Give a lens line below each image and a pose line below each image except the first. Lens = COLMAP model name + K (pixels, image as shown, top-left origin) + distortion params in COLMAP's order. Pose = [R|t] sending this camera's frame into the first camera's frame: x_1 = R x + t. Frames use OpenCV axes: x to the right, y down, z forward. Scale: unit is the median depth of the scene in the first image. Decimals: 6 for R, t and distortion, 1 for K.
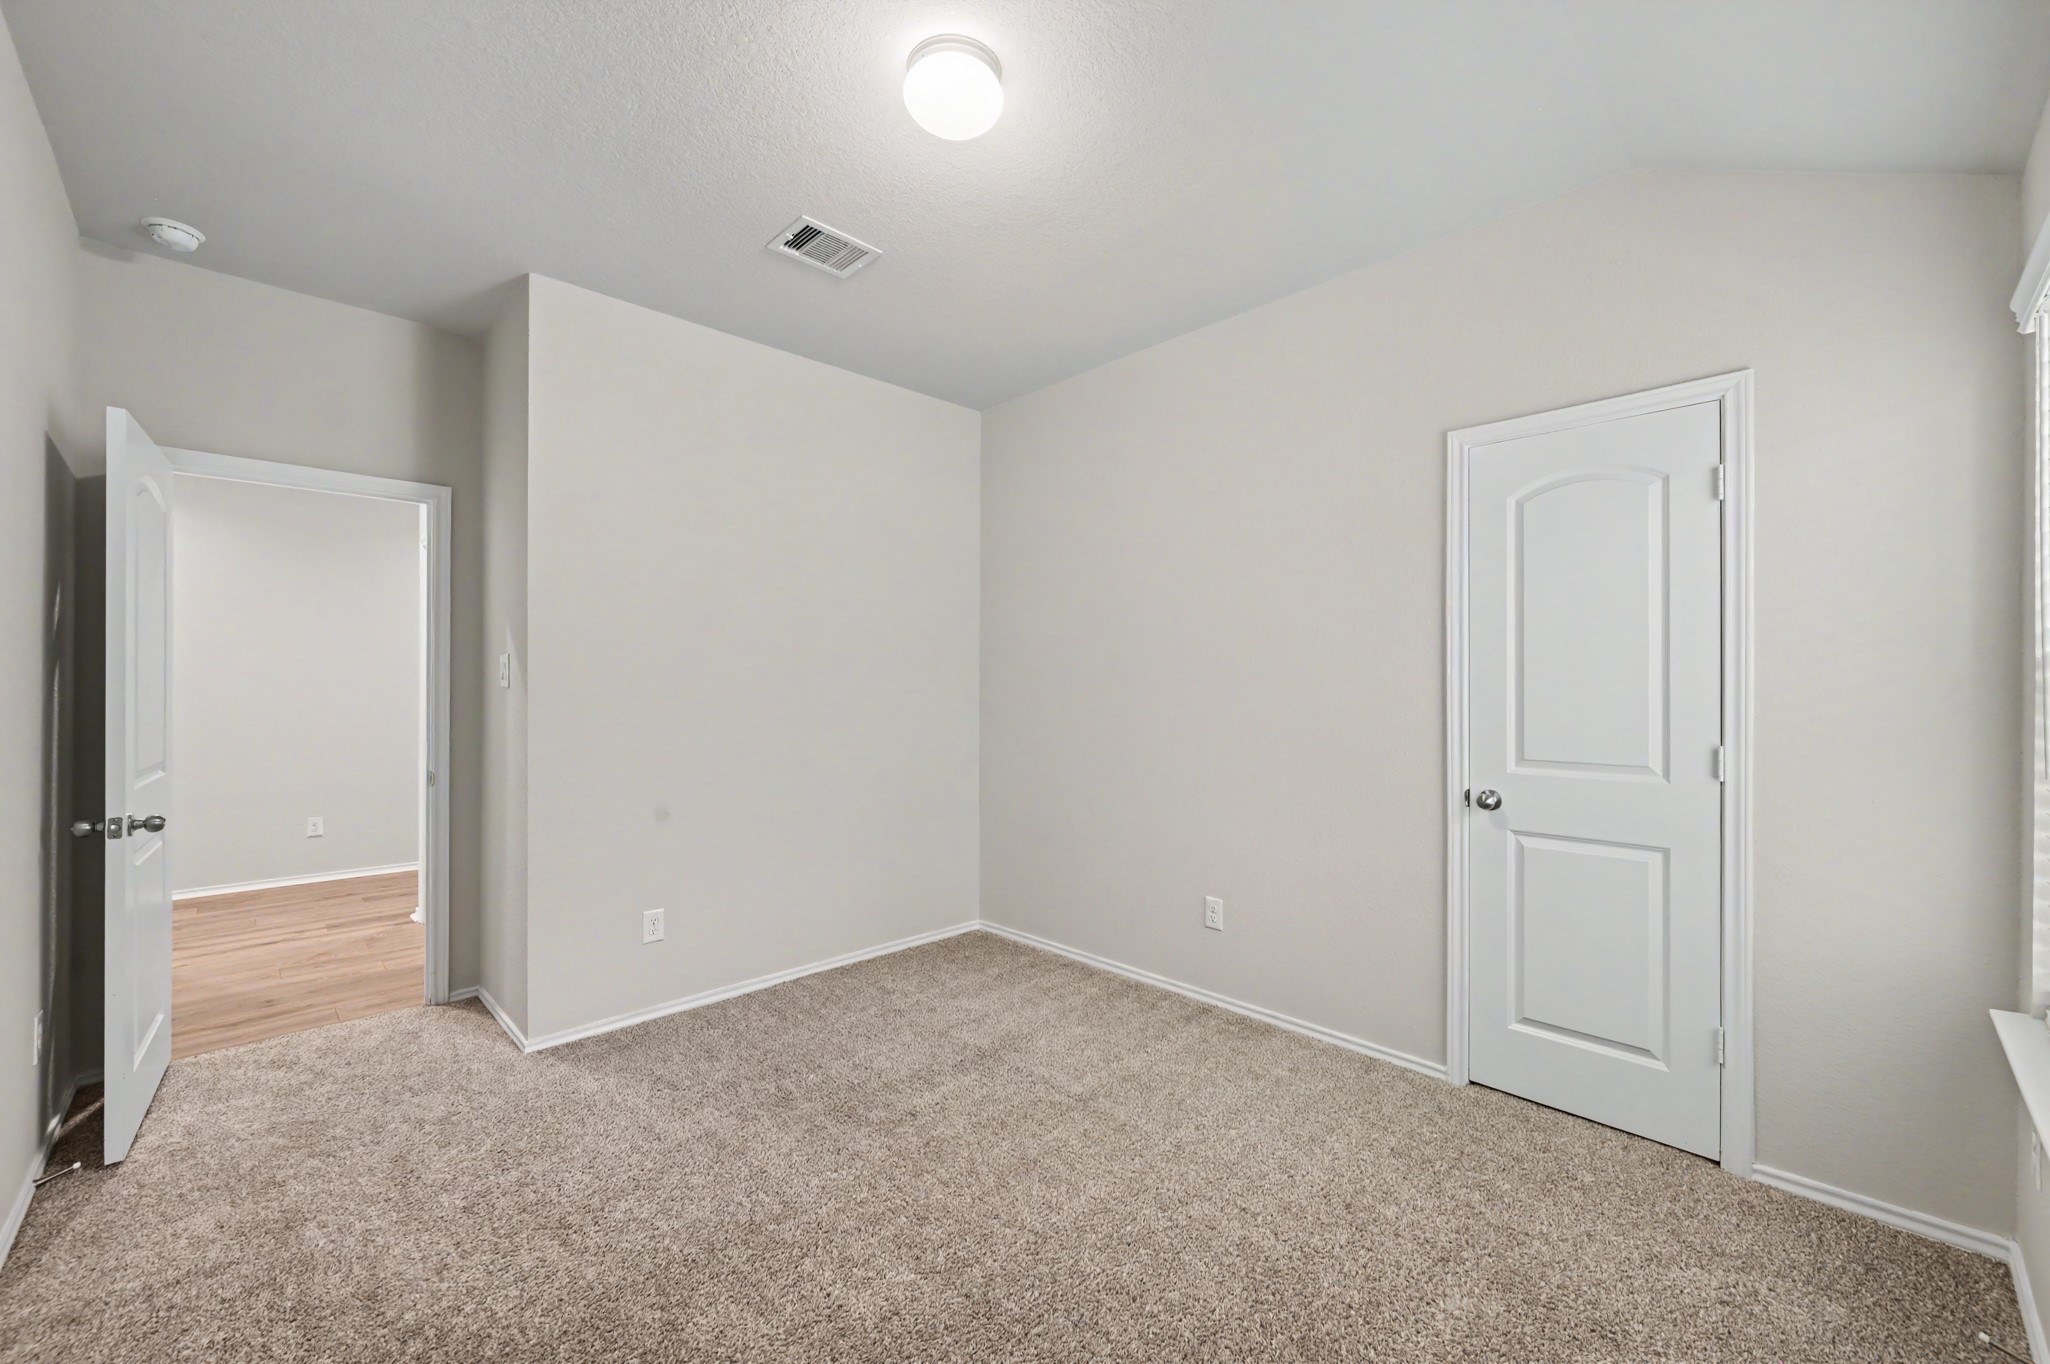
lens RADIAL K [[820.5, 0, 1035.2], [0, 820.5, 679.5], [0, 0, 1]] dist [-0.001108, -0.000441]
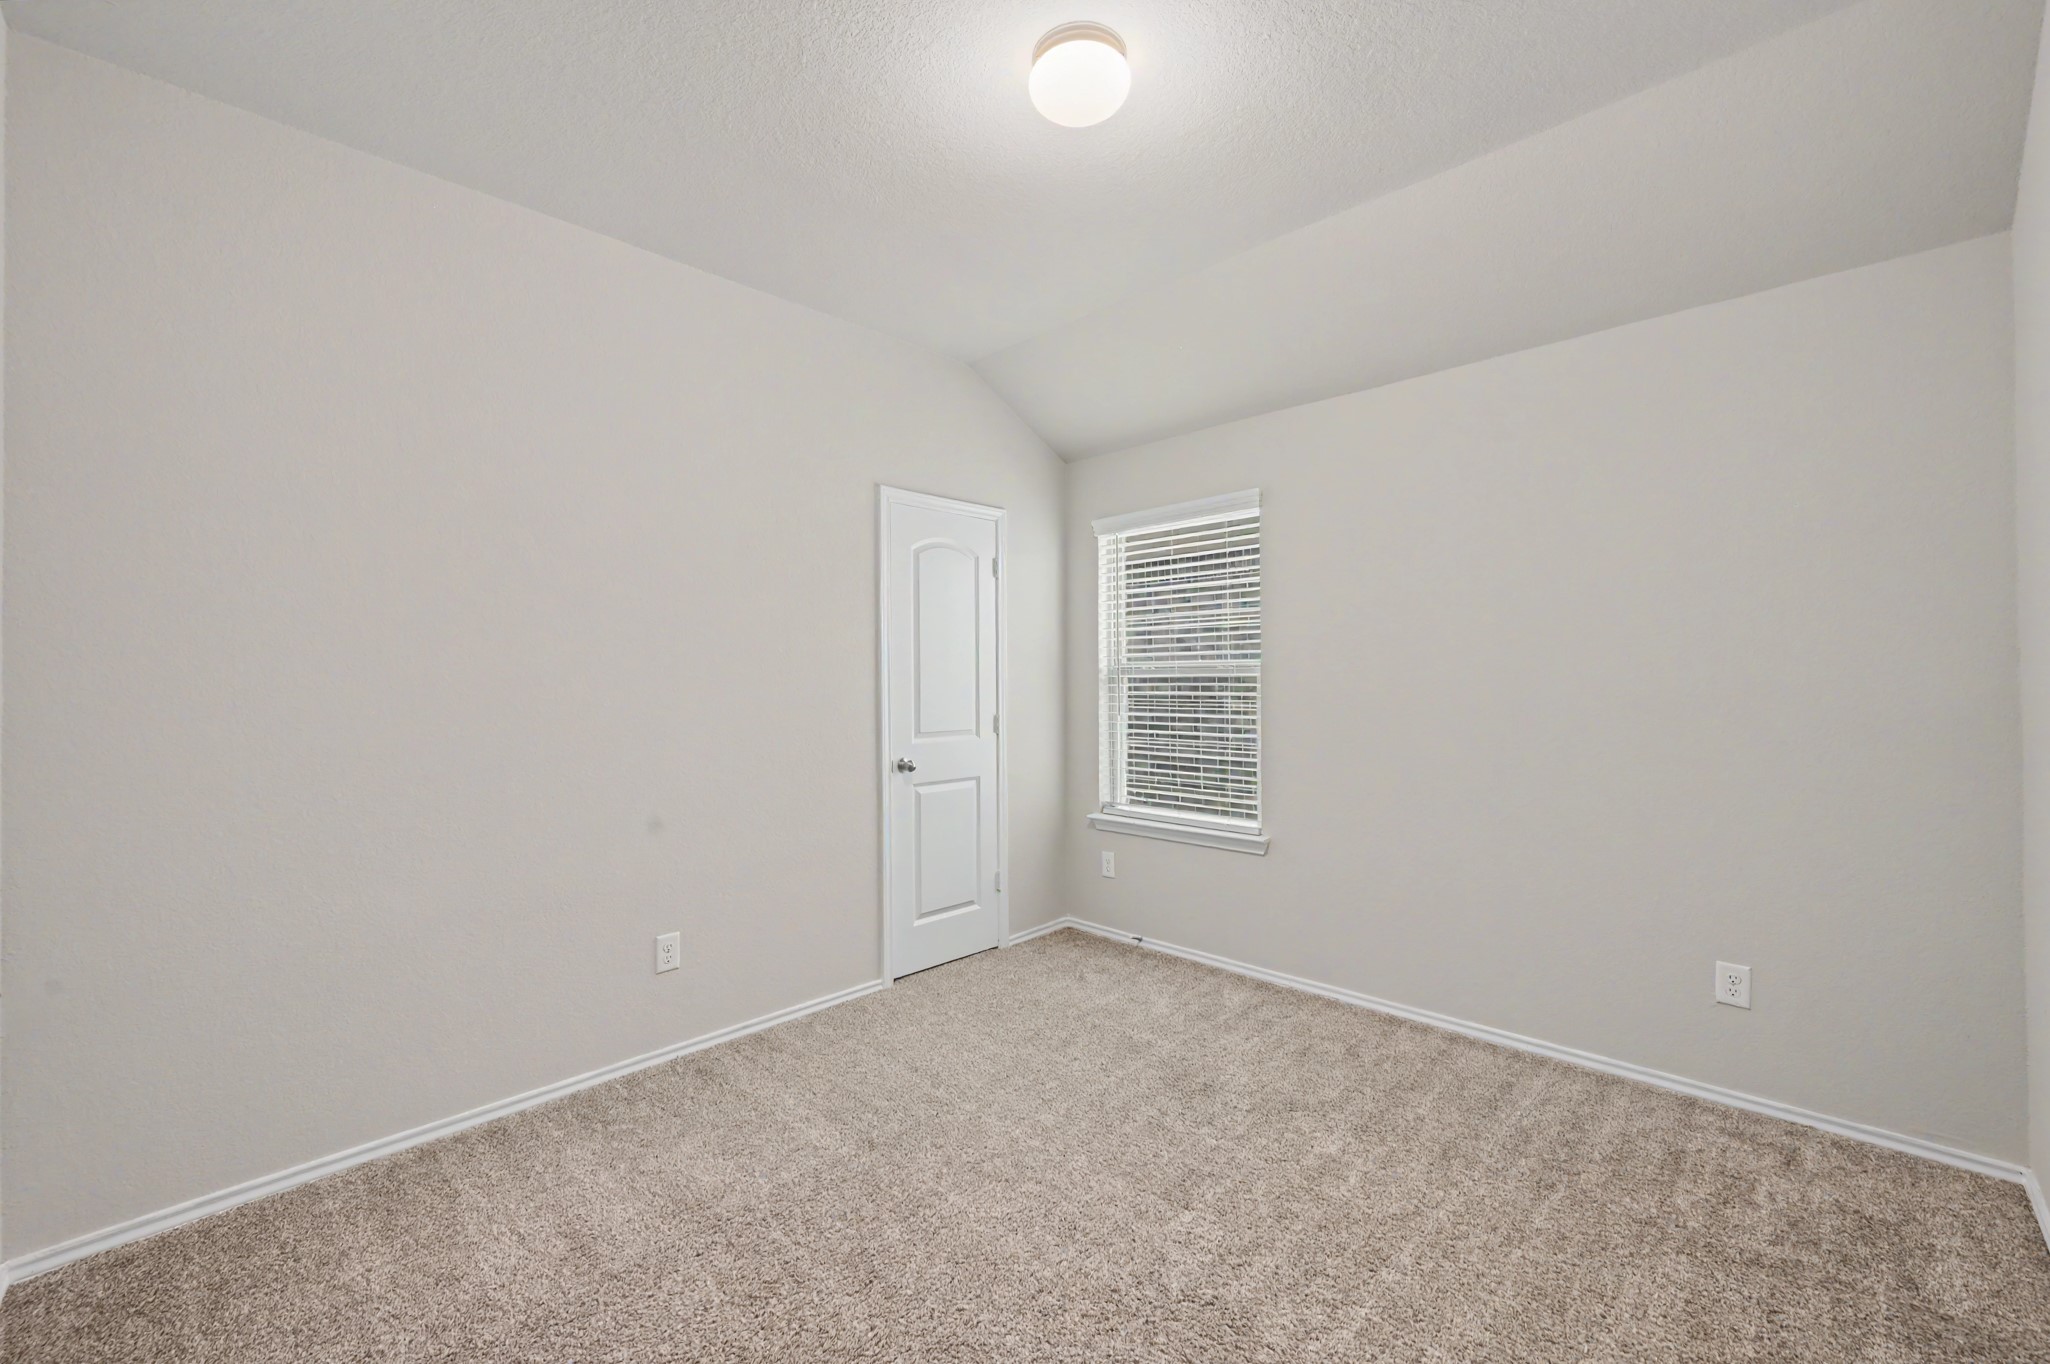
lens RADIAL K [[820.5, 0, 1033.1], [0, 820.5, 685.5], [0, 0, 1]] dist [-0.001108, -0.000441]
pose [[-0.042831, -0.000481, 0.999082, -0.846026], [0.003613, 0.999993, 0.000636, 0.015070], [-0.999076, 0.003637, -0.042829, 0.872146]]
